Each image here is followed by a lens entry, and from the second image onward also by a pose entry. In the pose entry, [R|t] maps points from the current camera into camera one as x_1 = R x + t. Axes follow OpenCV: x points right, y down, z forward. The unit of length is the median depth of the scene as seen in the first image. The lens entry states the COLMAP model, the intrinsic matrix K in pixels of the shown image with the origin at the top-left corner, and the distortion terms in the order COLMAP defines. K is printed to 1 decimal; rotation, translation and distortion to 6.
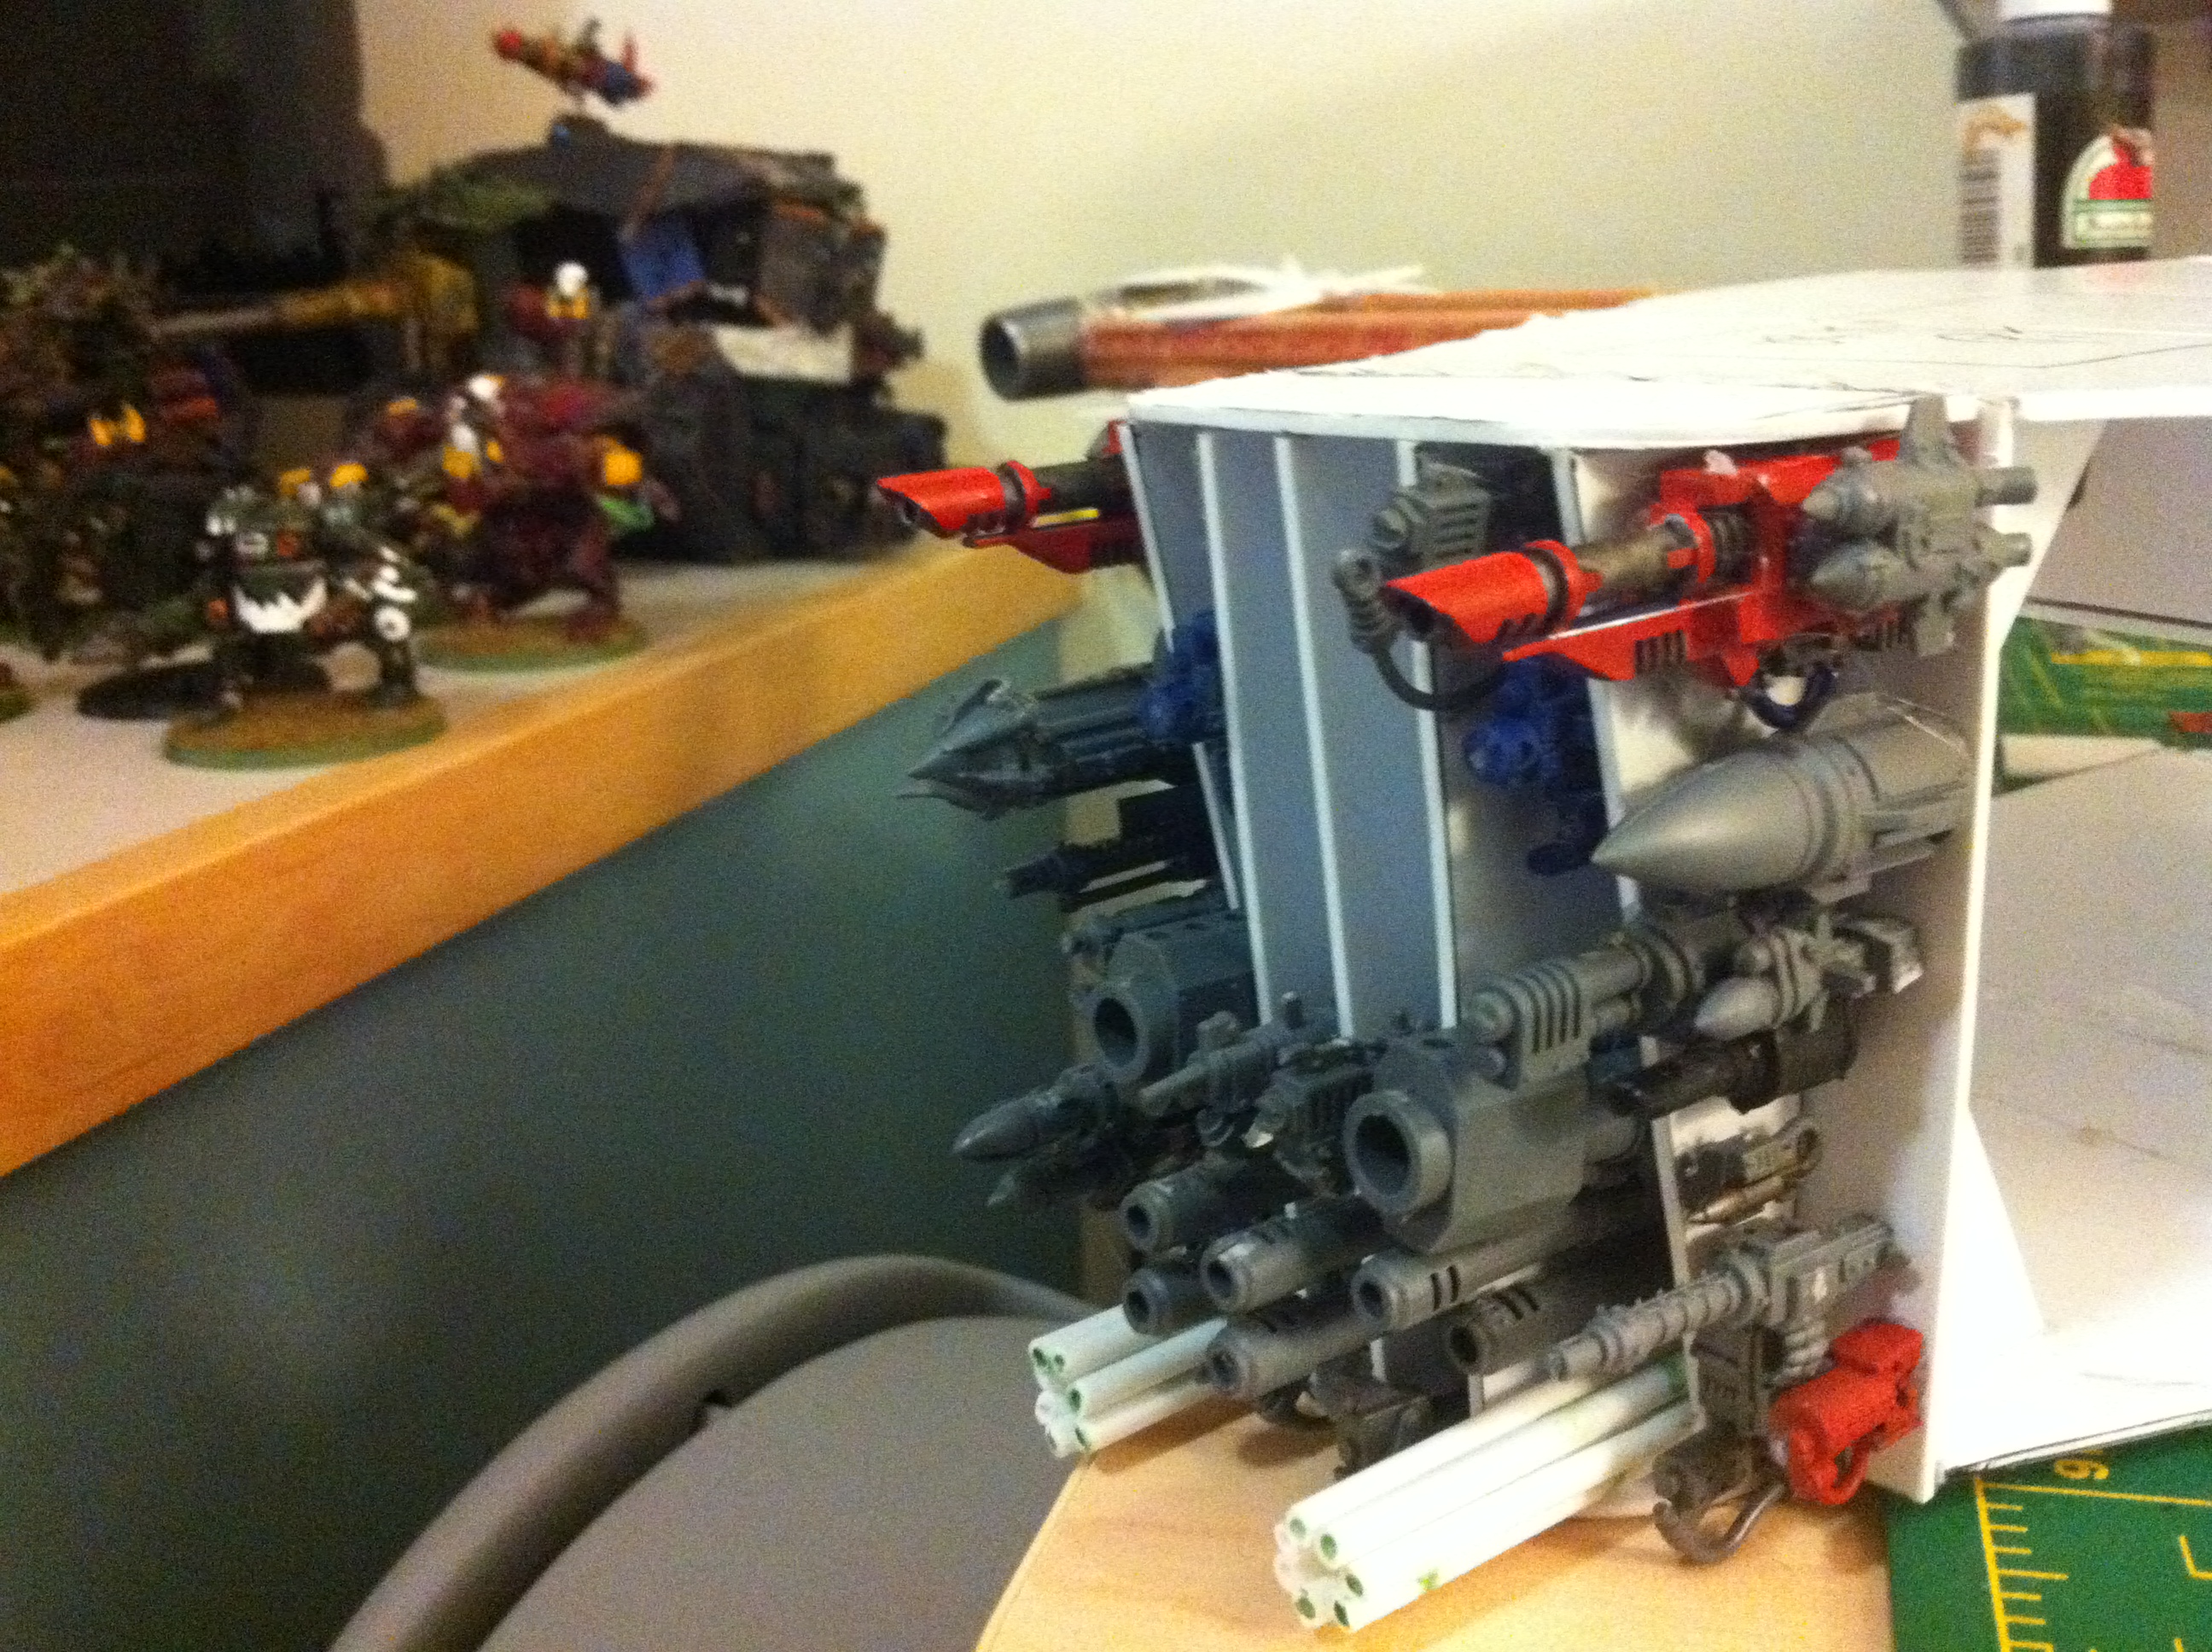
lens RADIAL K [[2186.4, 0, 1018.5], [0, 2186.4, 822.2], [0, 0, 1]] dist [-0.000857, -0.133212]
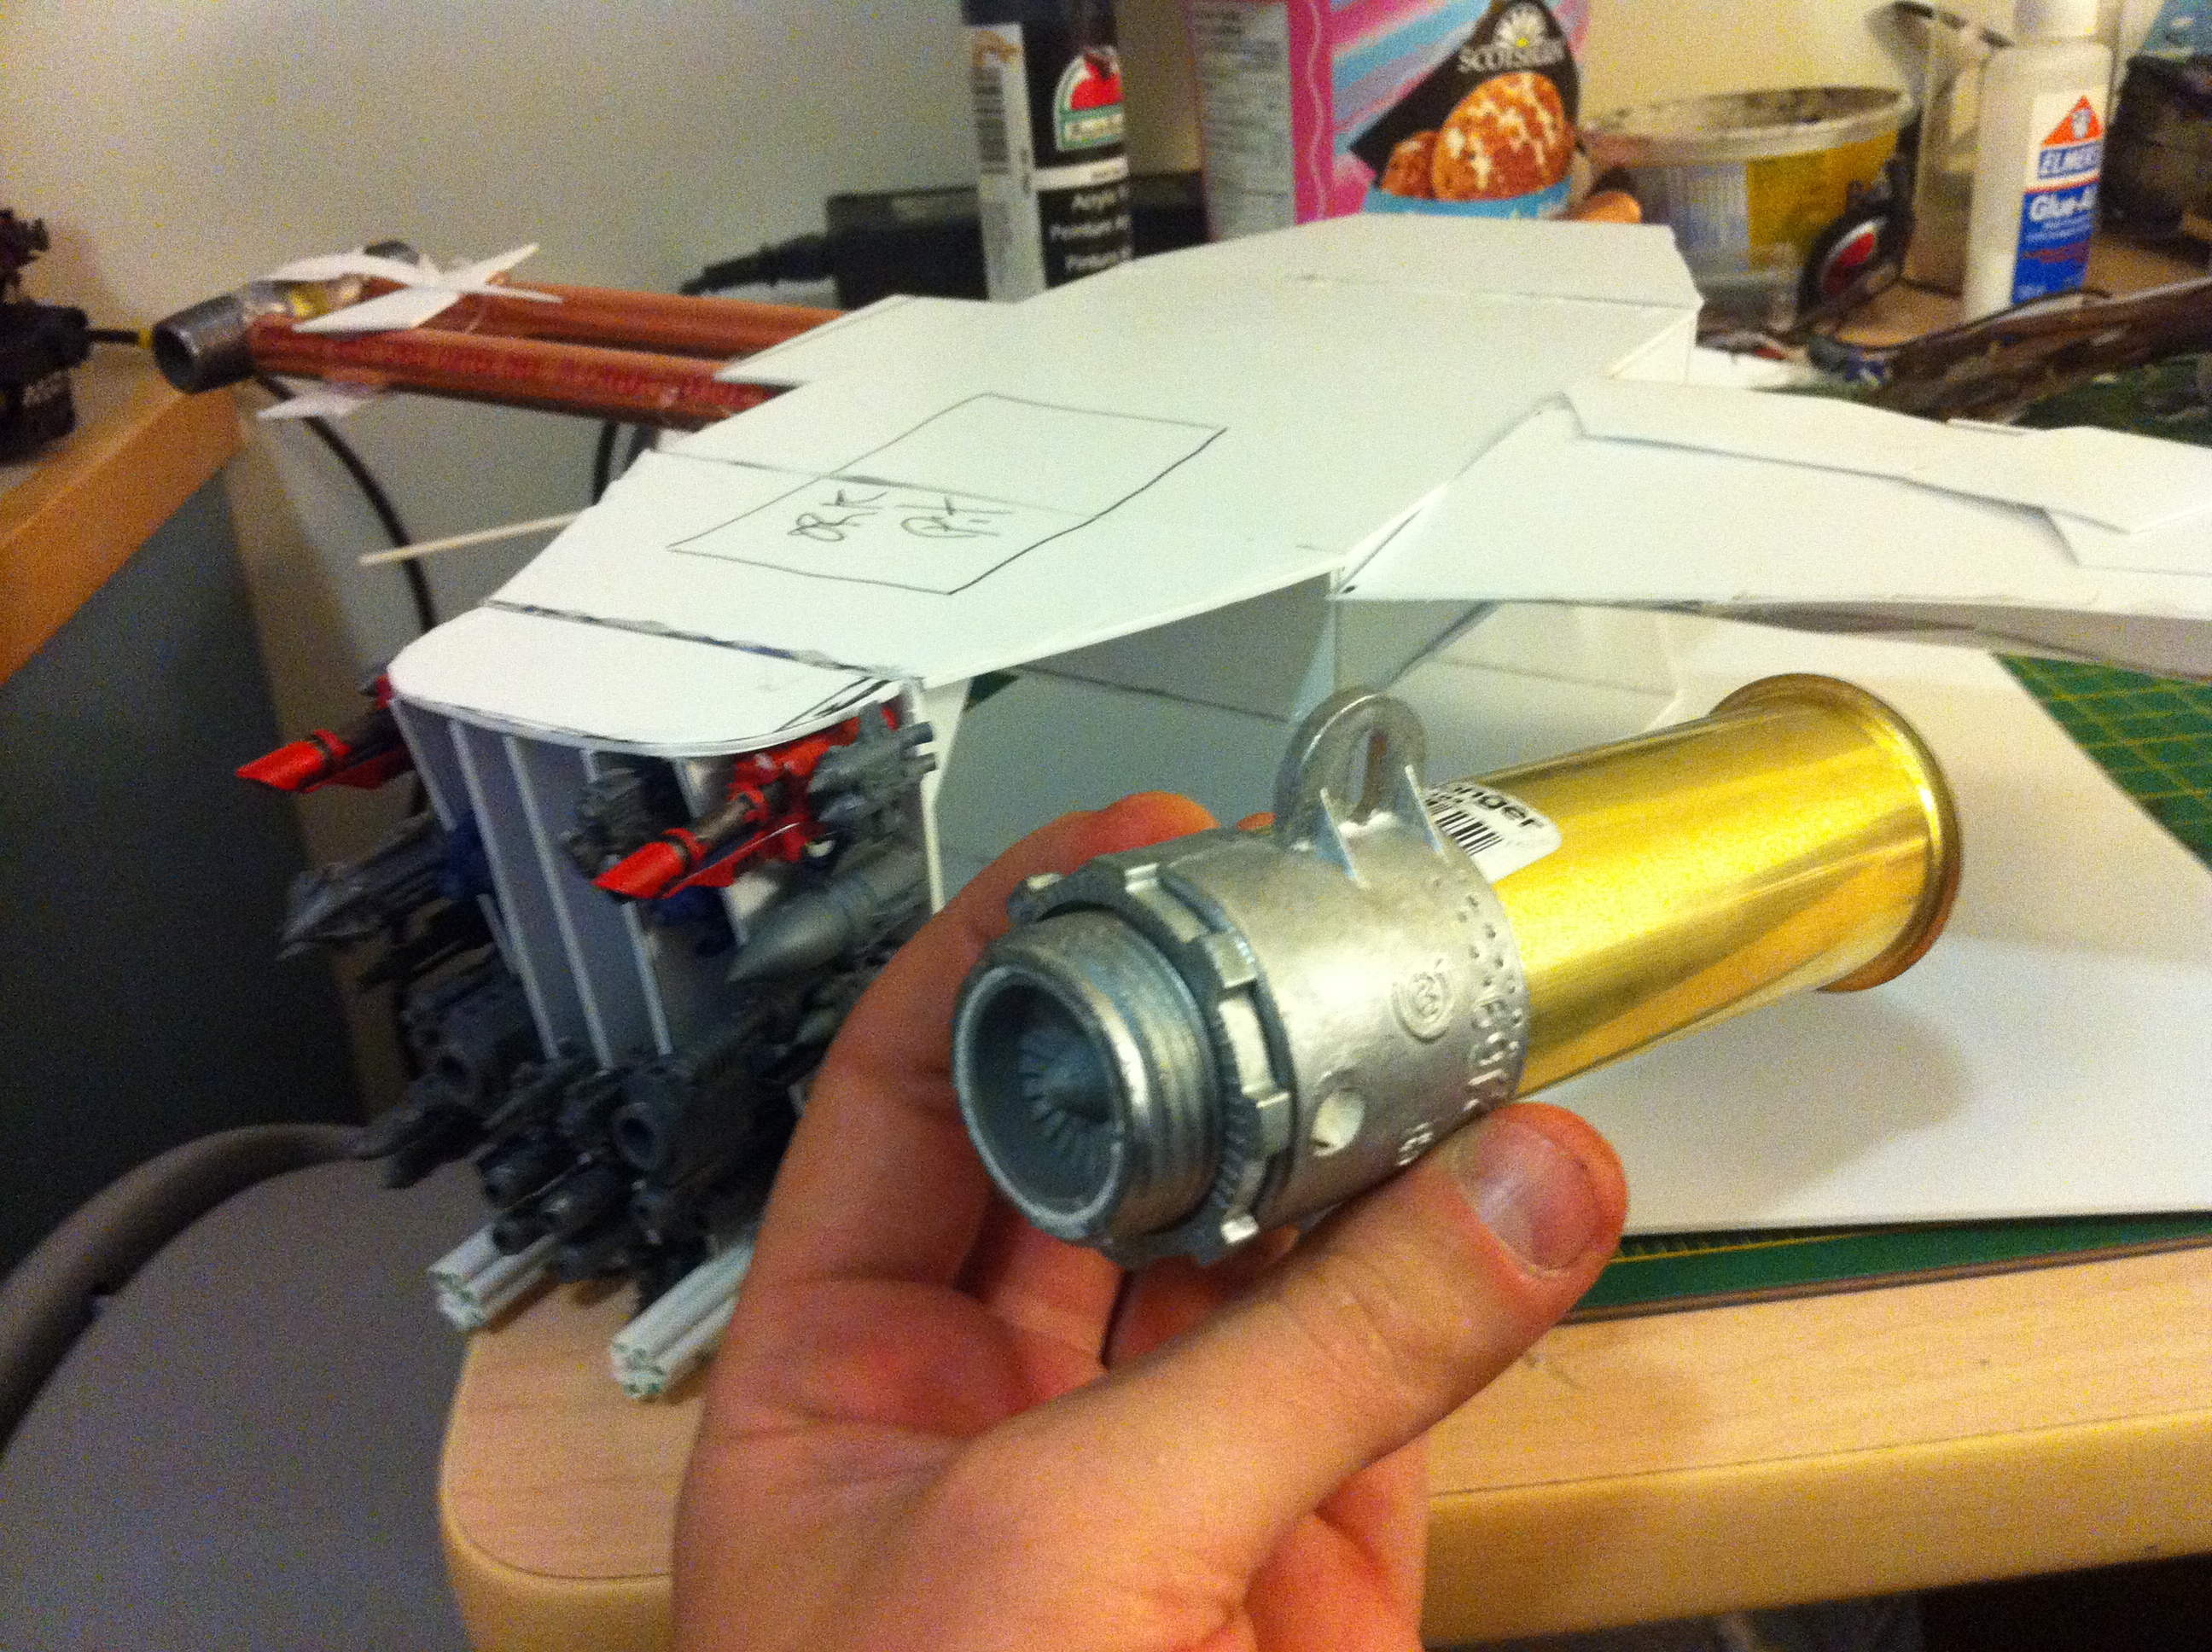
lens RADIAL K [[2210.2, 0, 1205.7], [0, 2210.2, 830.0], [0, 0, 1]] dist [0.107927, -0.395154]
pose [[0.895902, -0.176014, 0.407895, -0.097898], [0.104191, 0.975803, 0.192231, -0.341317], [-0.431861, -0.129721, 0.892563, -0.679870]]
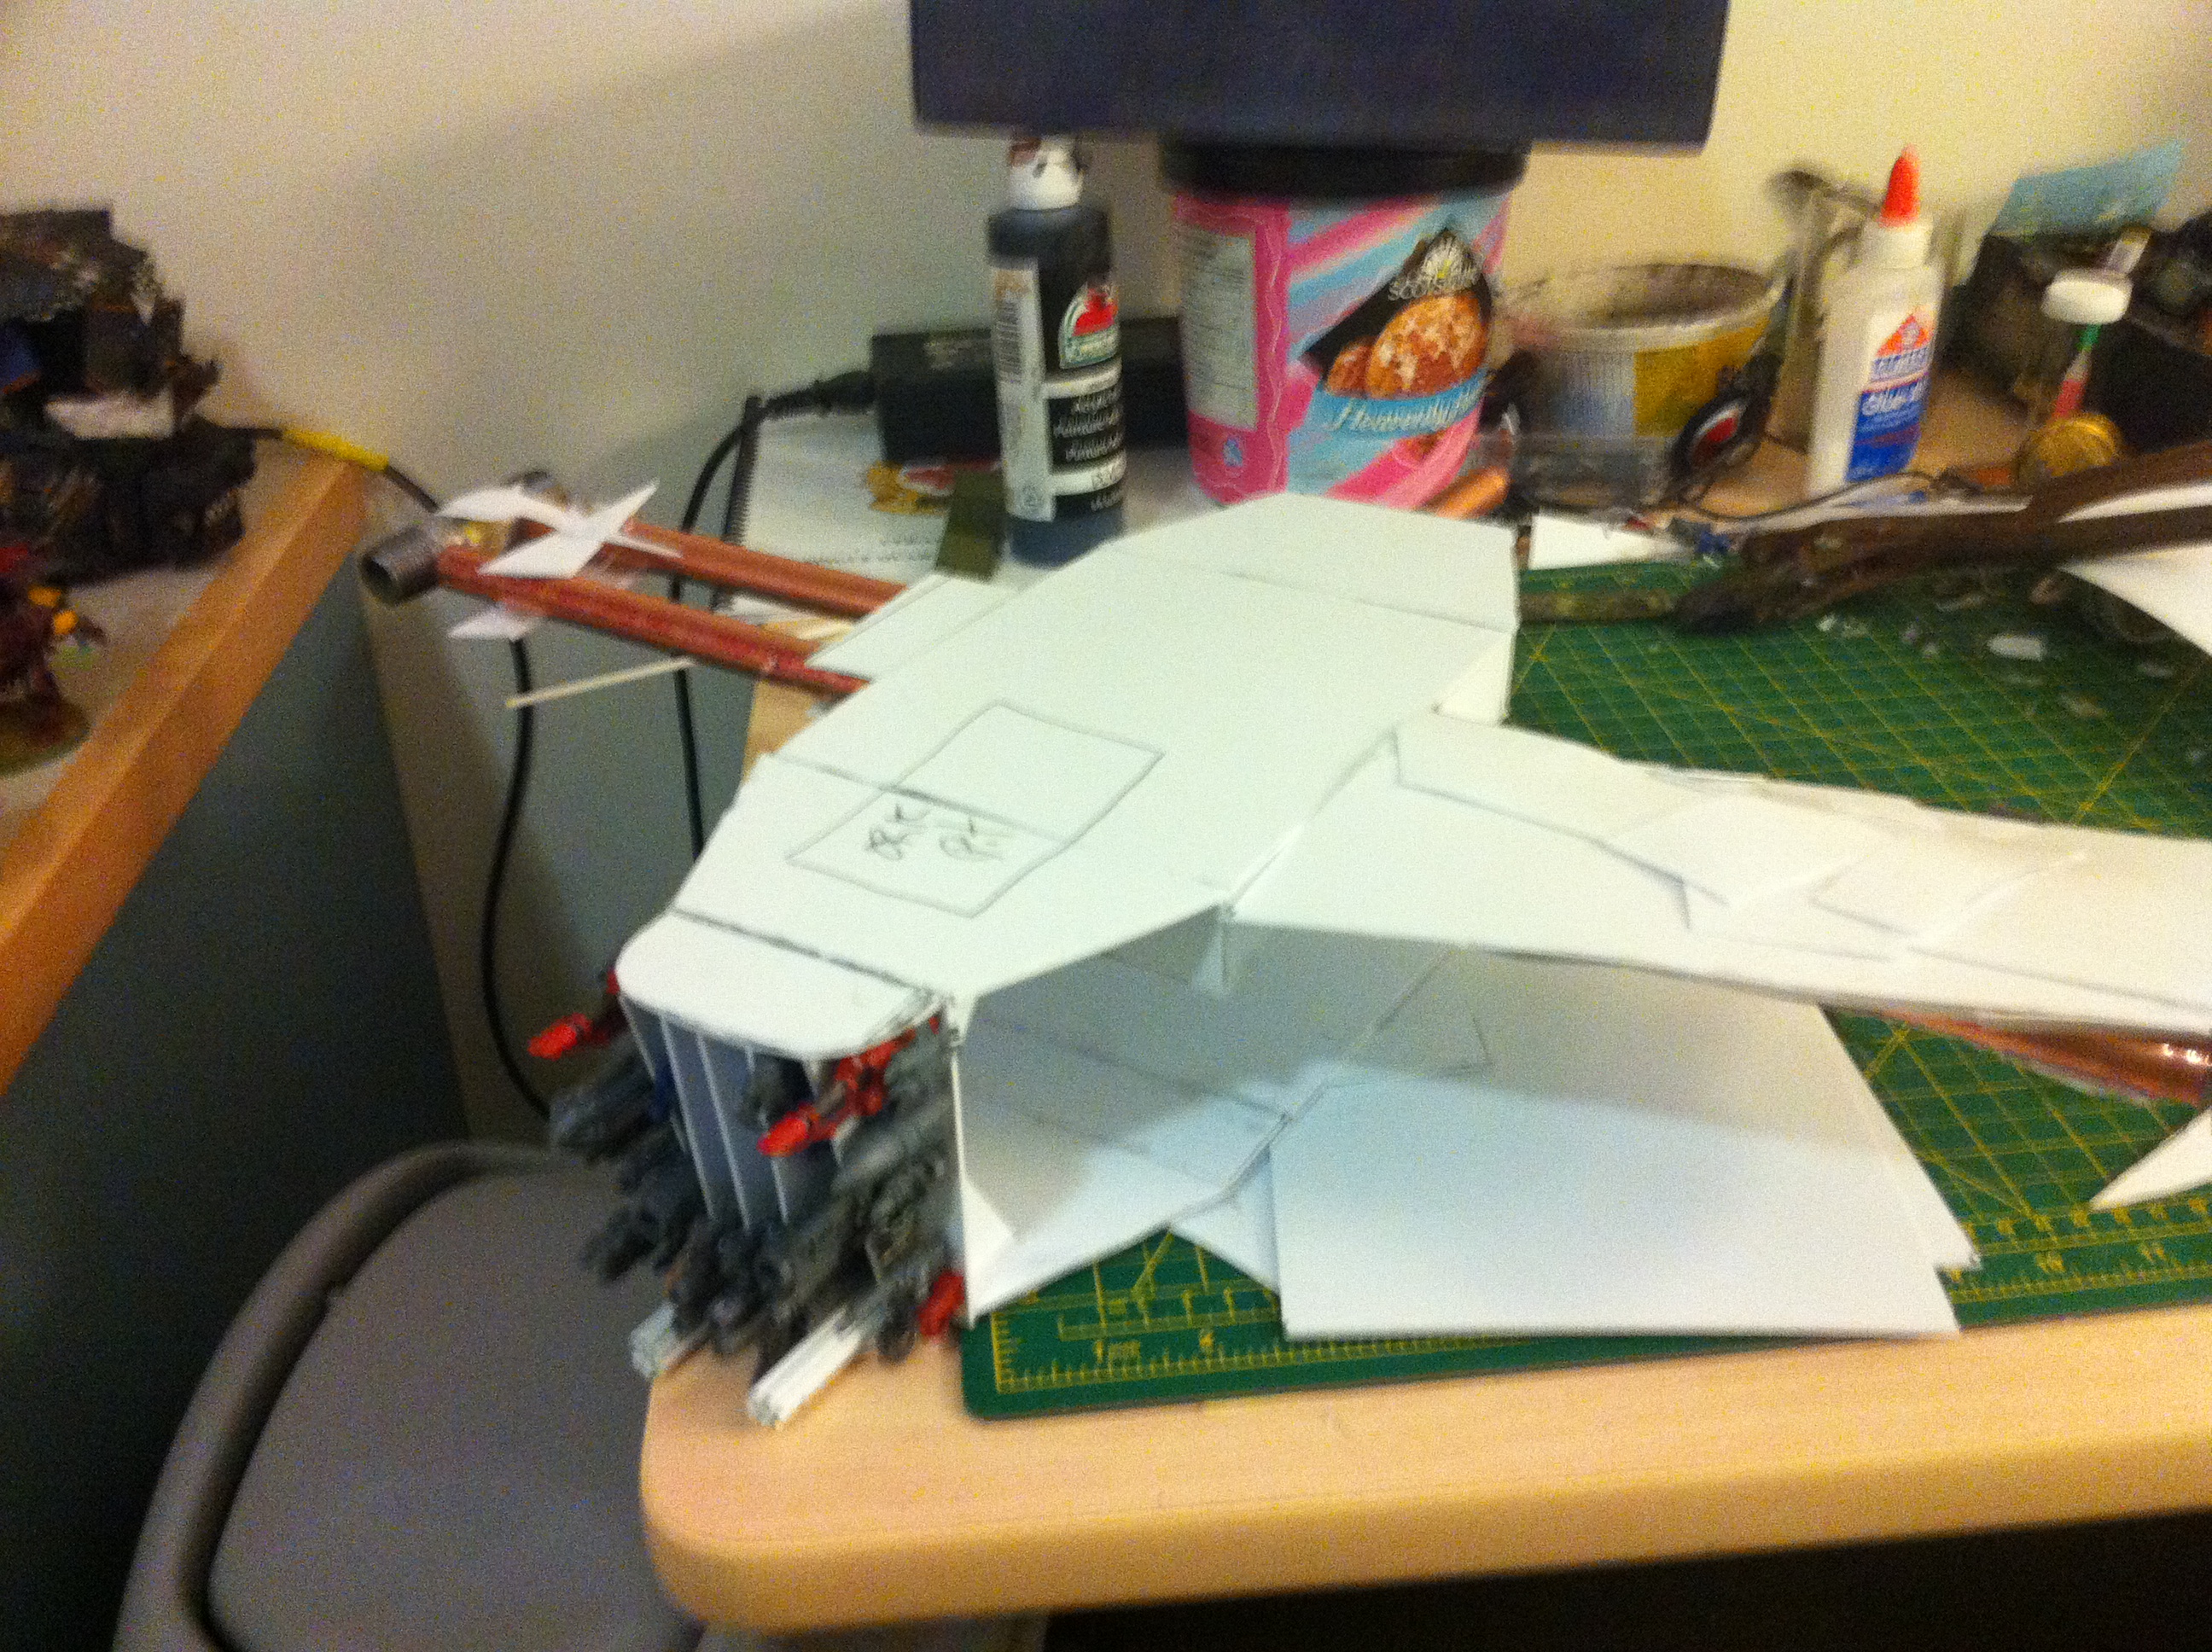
lens RADIAL K [[2210.2, 0, 1205.7], [0, 2210.2, 830.0], [0, 0, 1]] dist [0.107927, -0.395154]
pose [[0.901804, -0.176144, 0.394617, -0.319188], [0.077802, 0.964415, 0.252686, -0.963188], [-0.425084, -0.197172, 0.883418, -1.485101]]
